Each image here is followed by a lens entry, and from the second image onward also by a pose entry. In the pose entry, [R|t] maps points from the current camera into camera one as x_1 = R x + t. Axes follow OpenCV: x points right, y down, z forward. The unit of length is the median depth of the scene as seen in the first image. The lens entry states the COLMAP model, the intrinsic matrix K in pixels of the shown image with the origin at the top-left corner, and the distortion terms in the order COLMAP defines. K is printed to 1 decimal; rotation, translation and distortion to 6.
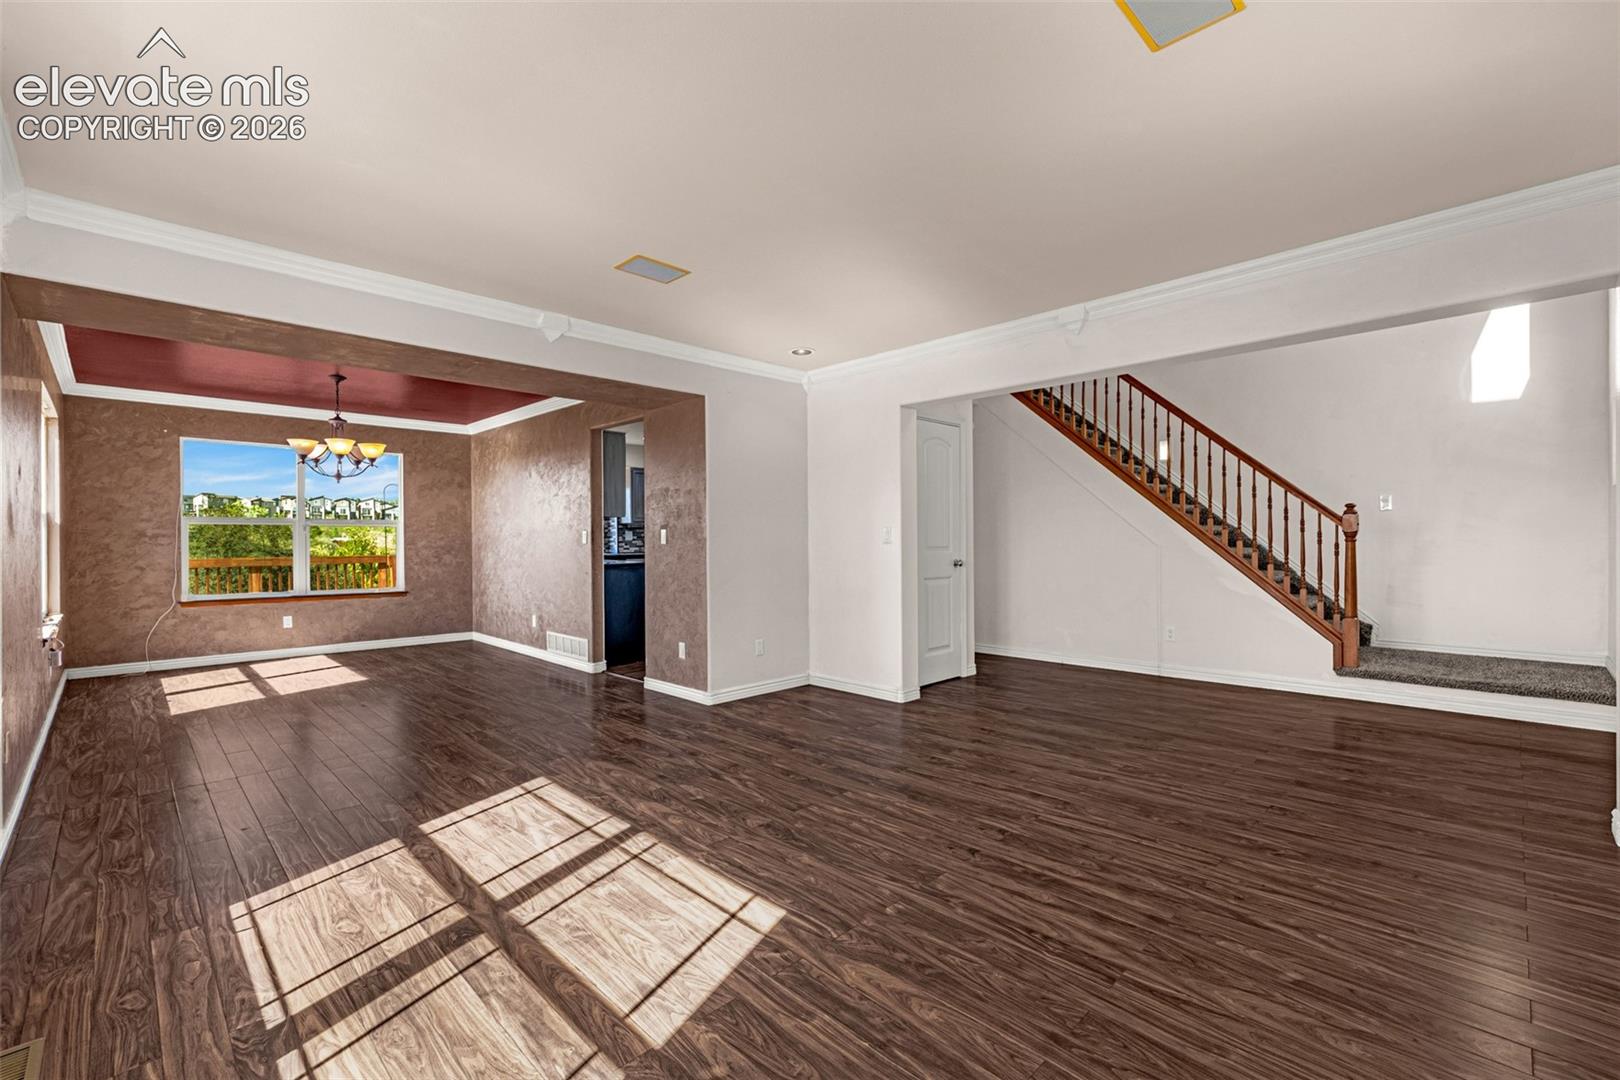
lens RADIAL K [[701.3, 0, 810.0], [0, 701.3, 540.0], [0, 0, 1]] dist [0.000362, 0.000364]
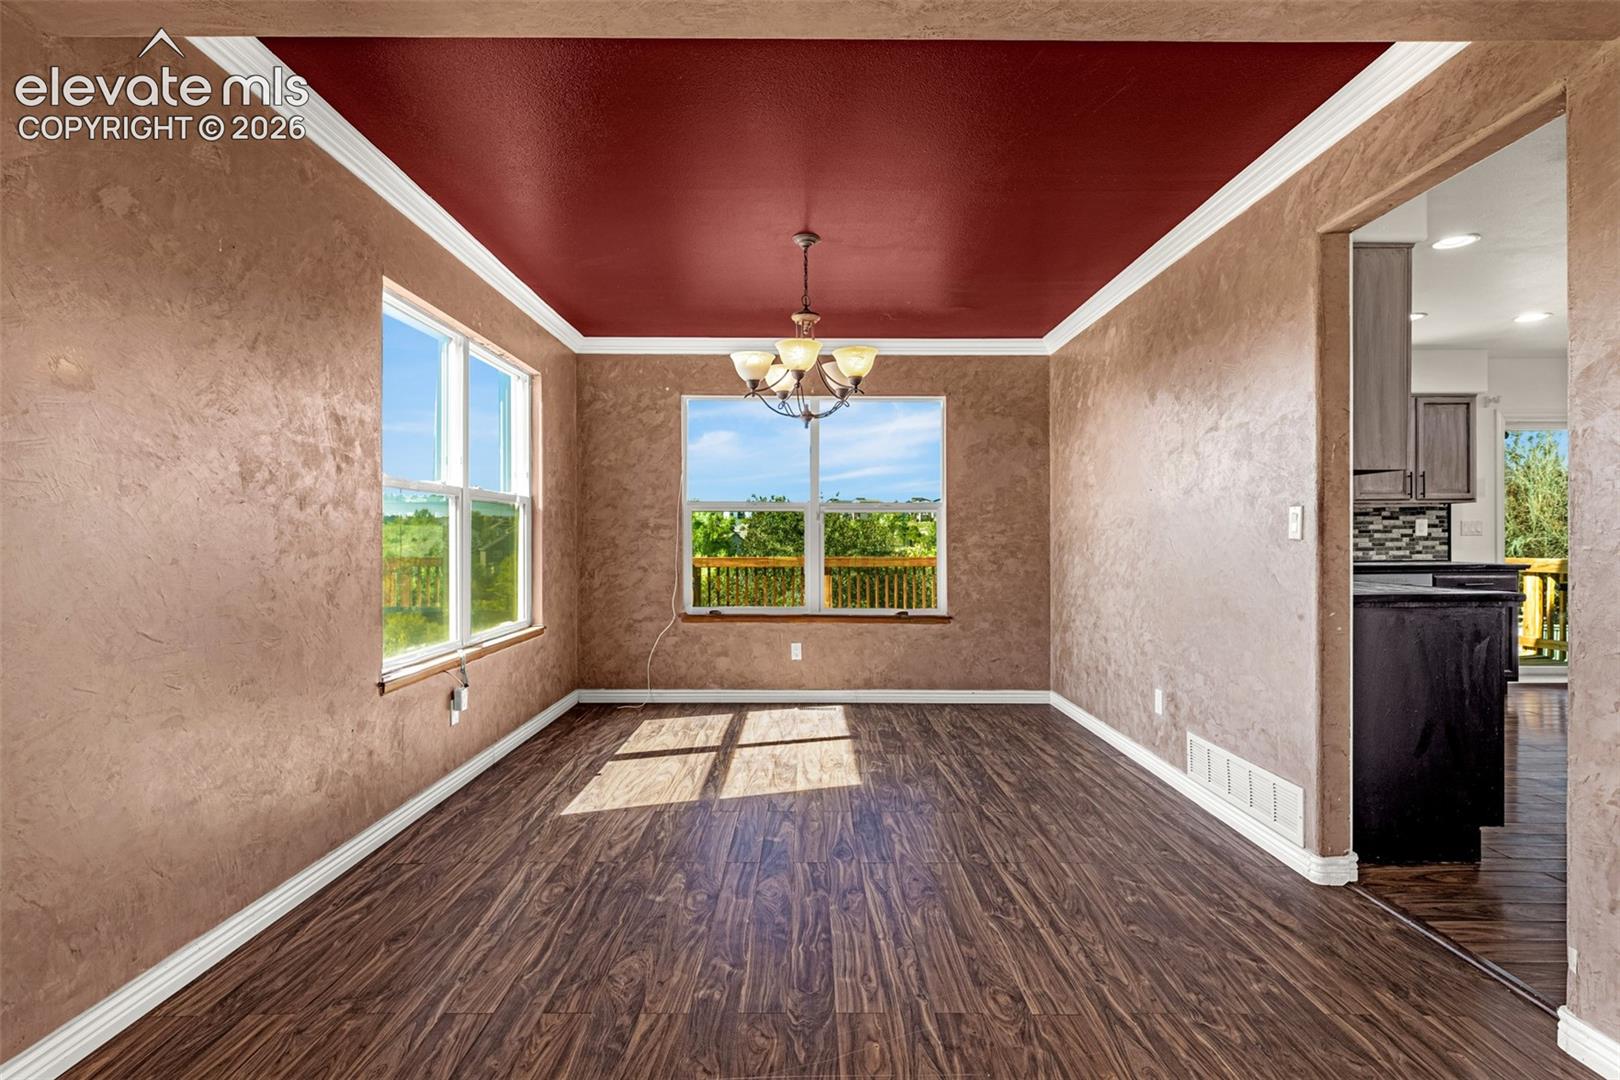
lens RADIAL K [[802.8, 0, 808.2], [0, 802.8, 539.4], [0, 0, 1]] dist [-0.000540, 0.000096]
pose [[0.712473, 0.004438, -0.701685, -0.335402], [-0.005073, 0.999986, 0.001173, 0.009672], [0.701681, 0.002724, 0.712486, 0.823041]]
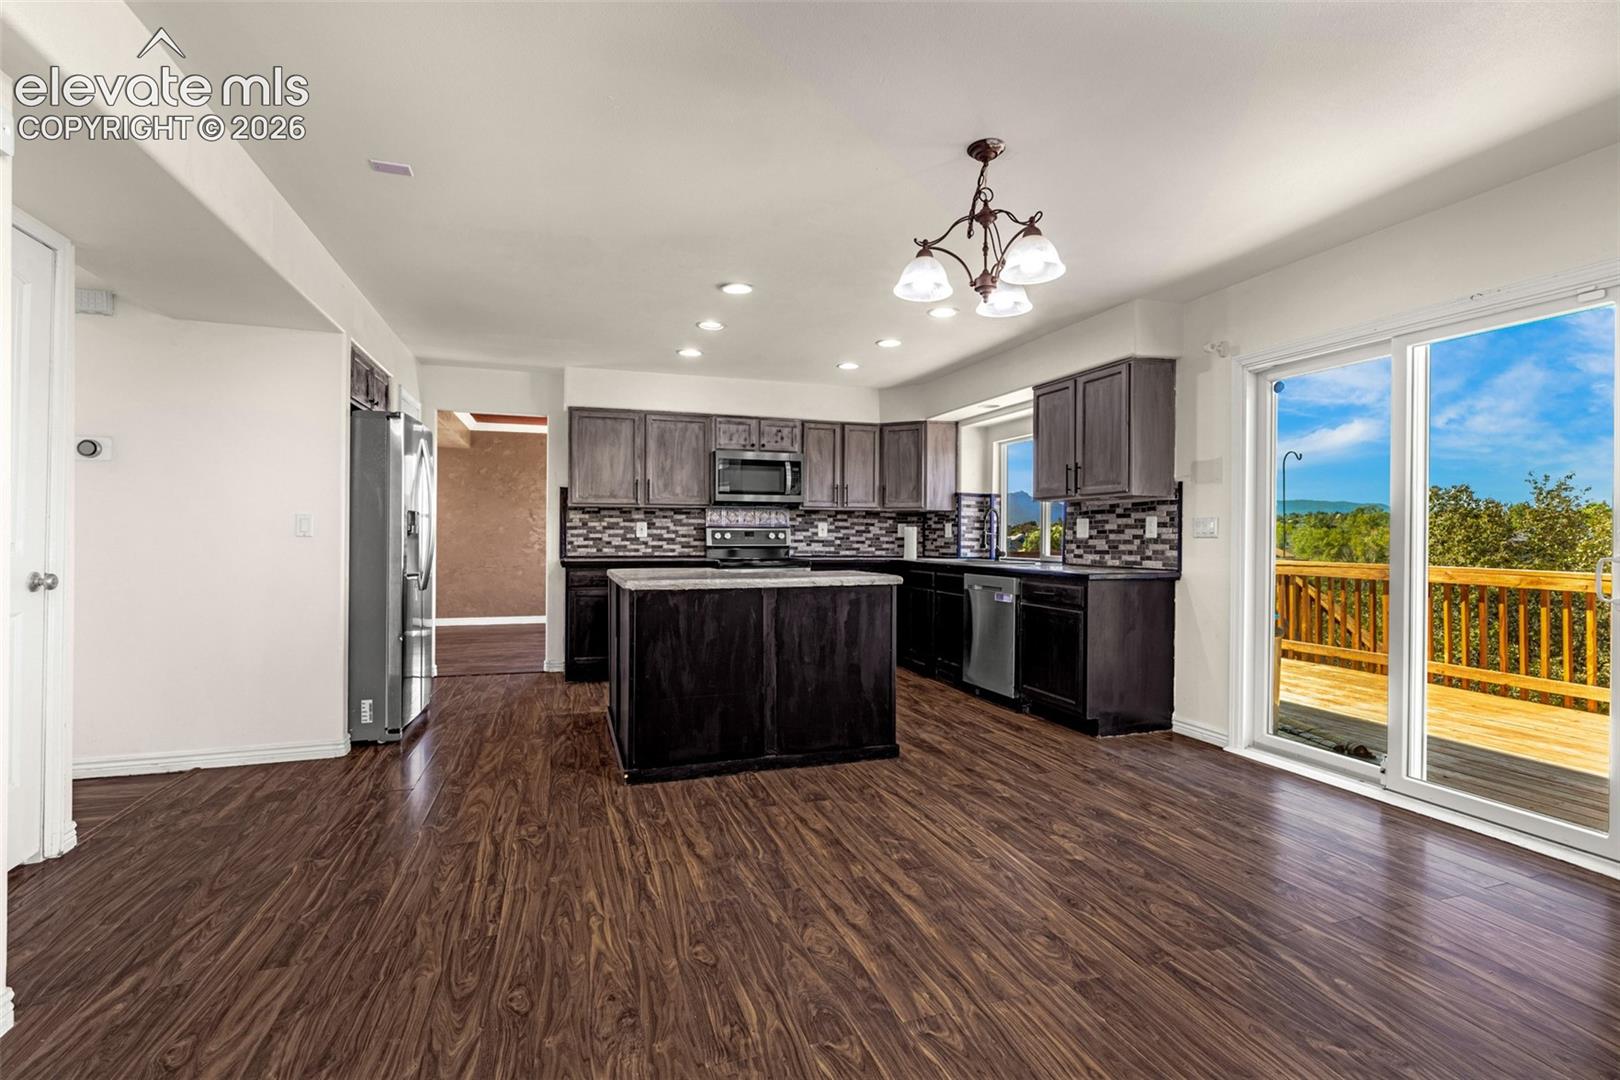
lens RADIAL K [[714.3, 0, 806.9], [0, 714.3, 538.2], [0, 0, 1]] dist [-0.003462, 0.000126]
pose [[-0.432761, 0.008764, -0.901466, 0.685451], [-0.007789, 0.999879, 0.013460, -0.012059], [0.901475, 0.012847, -0.432641, 2.859629]]
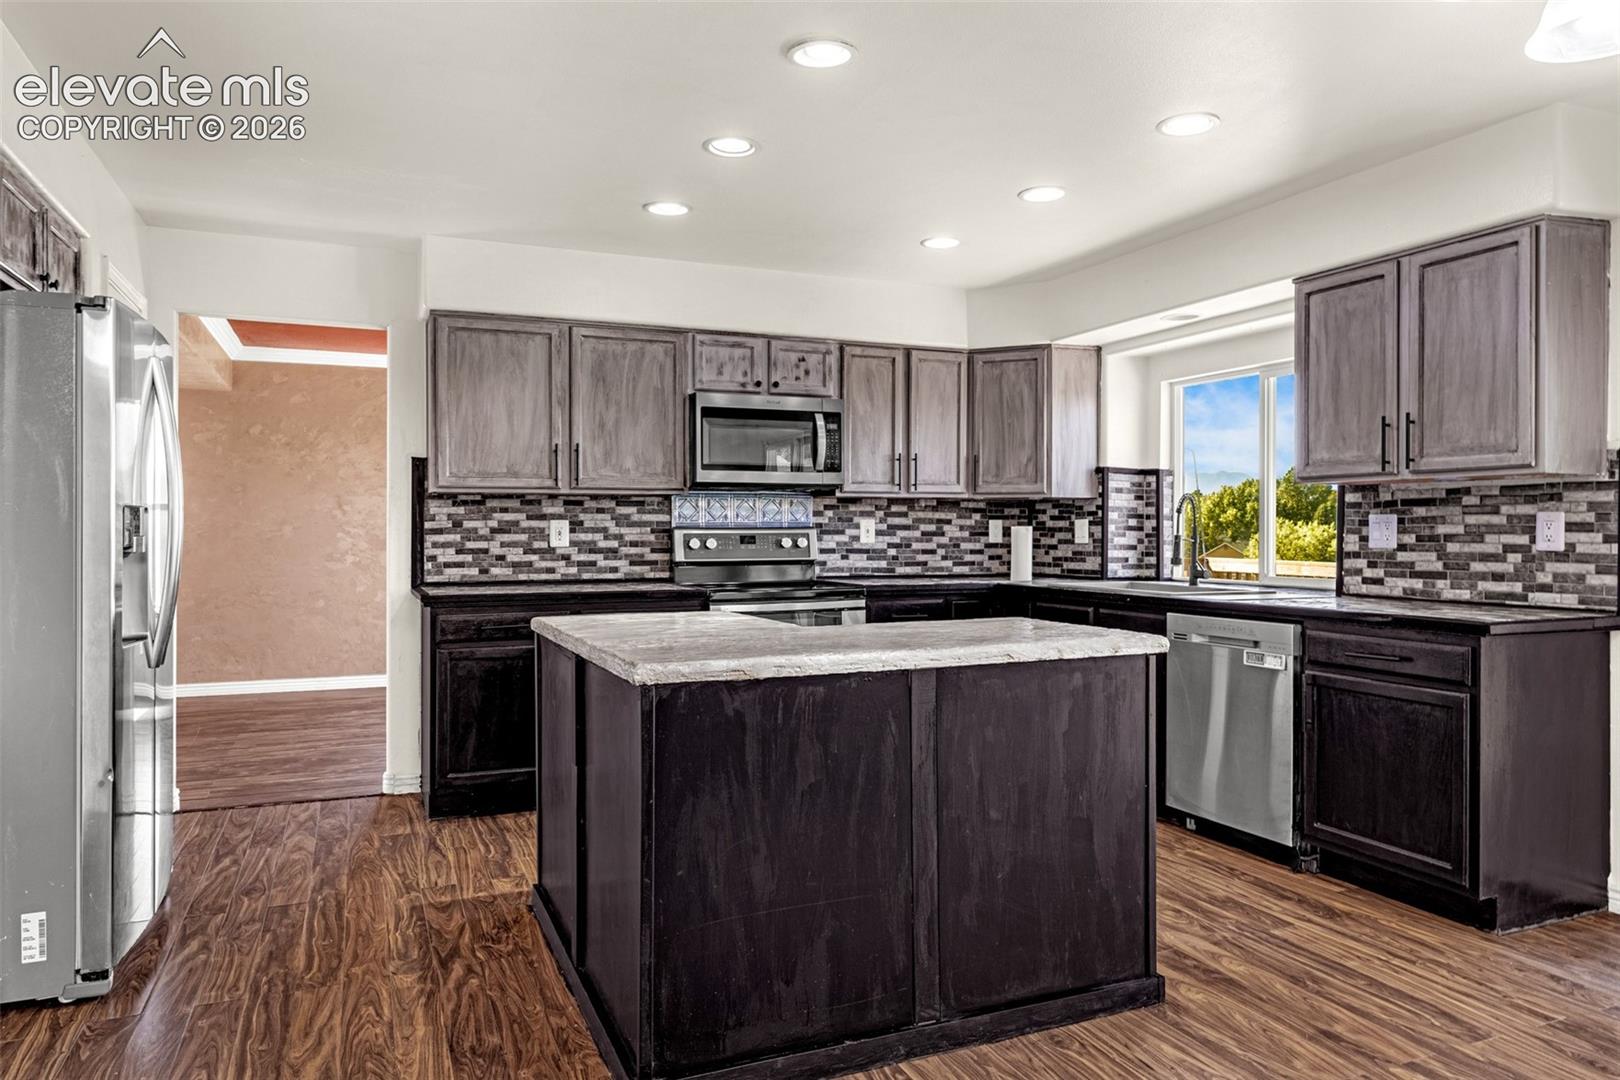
lens RADIAL K [[1033.6, 0, 802.6], [0, 1033.6, 532.8], [0, 0, 1]] dist [0.000780, 0.001051]
pose [[-0.364233, 0.010872, -0.931244, 0.493776], [-0.004213, 0.999902, 0.013321, -0.026653], [0.931298, 0.008776, -0.364152, 2.581157]]
